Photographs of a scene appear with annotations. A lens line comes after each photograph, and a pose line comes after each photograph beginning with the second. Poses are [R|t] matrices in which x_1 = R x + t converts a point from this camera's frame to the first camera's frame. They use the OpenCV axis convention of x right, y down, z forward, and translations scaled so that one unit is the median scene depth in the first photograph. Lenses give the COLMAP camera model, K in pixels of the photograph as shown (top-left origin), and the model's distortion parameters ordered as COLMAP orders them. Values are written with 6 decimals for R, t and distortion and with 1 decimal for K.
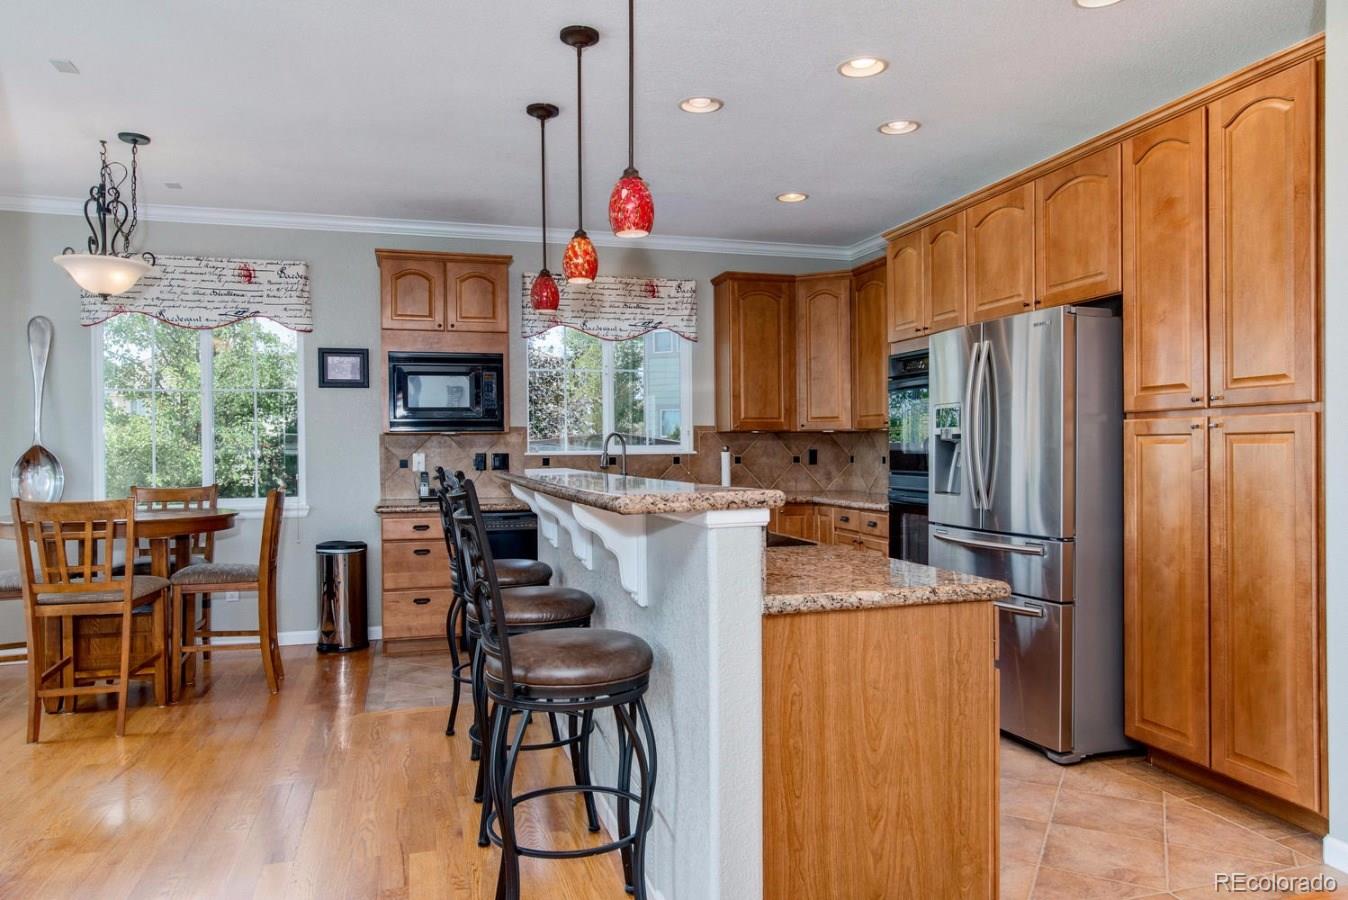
lens RADIAL K [[883.7, 0, 674.0], [0, 883.7, 450.0], [0, 0, 1]] dist [-0.001895, 0.001104]
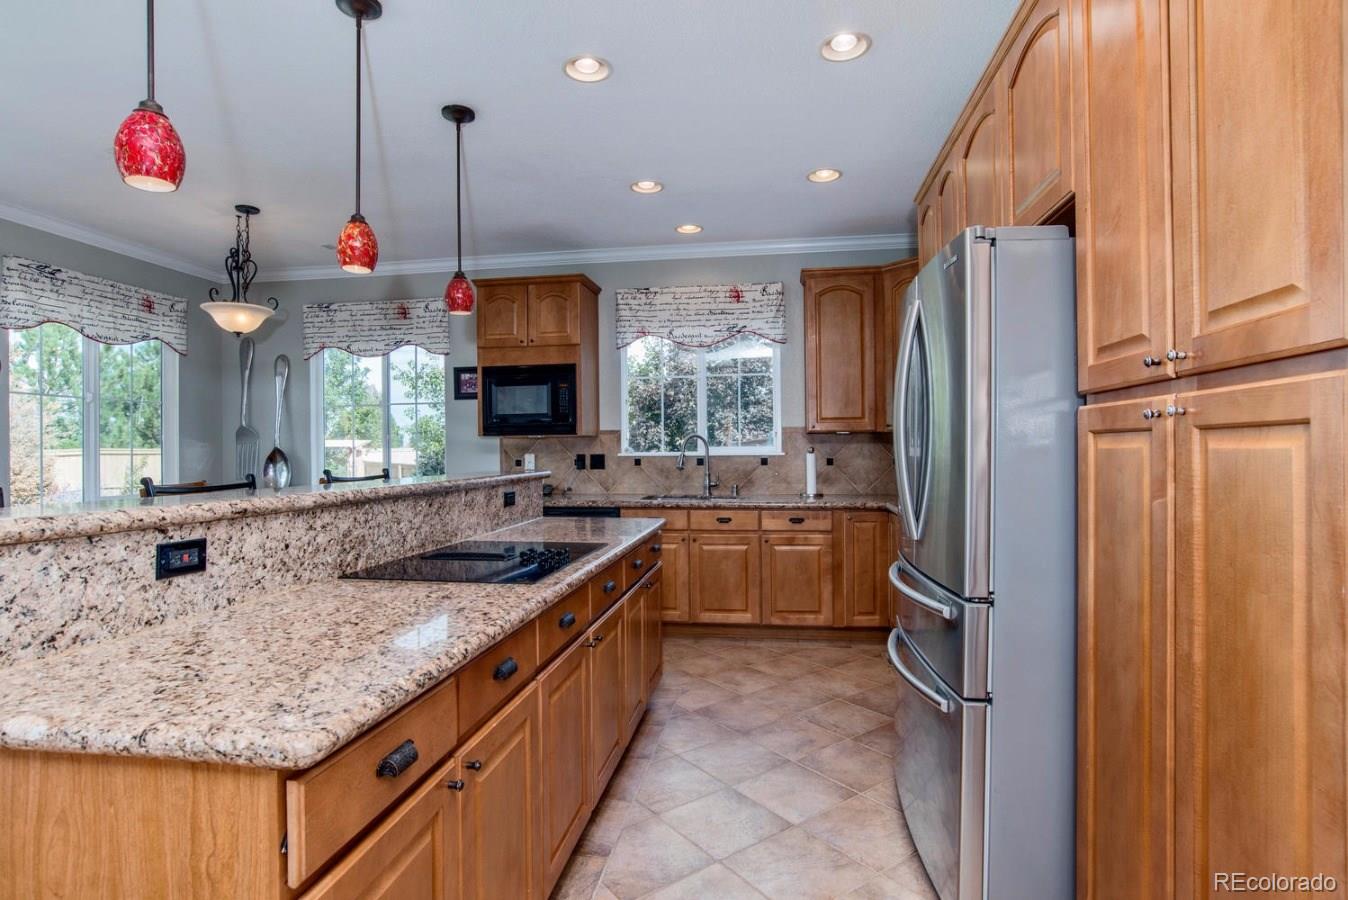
lens RADIAL K [[678.4, 0, 674.0], [0, 678.4, 450.0], [0, 0, 1]] dist [-0.045745, 0.018676]
pose [[0.905094, 0.001536, -0.425210, 0.278138], [-0.000599, 0.999997, 0.002338, -0.003649], [0.425212, -0.001862, 0.905092, 0.292846]]
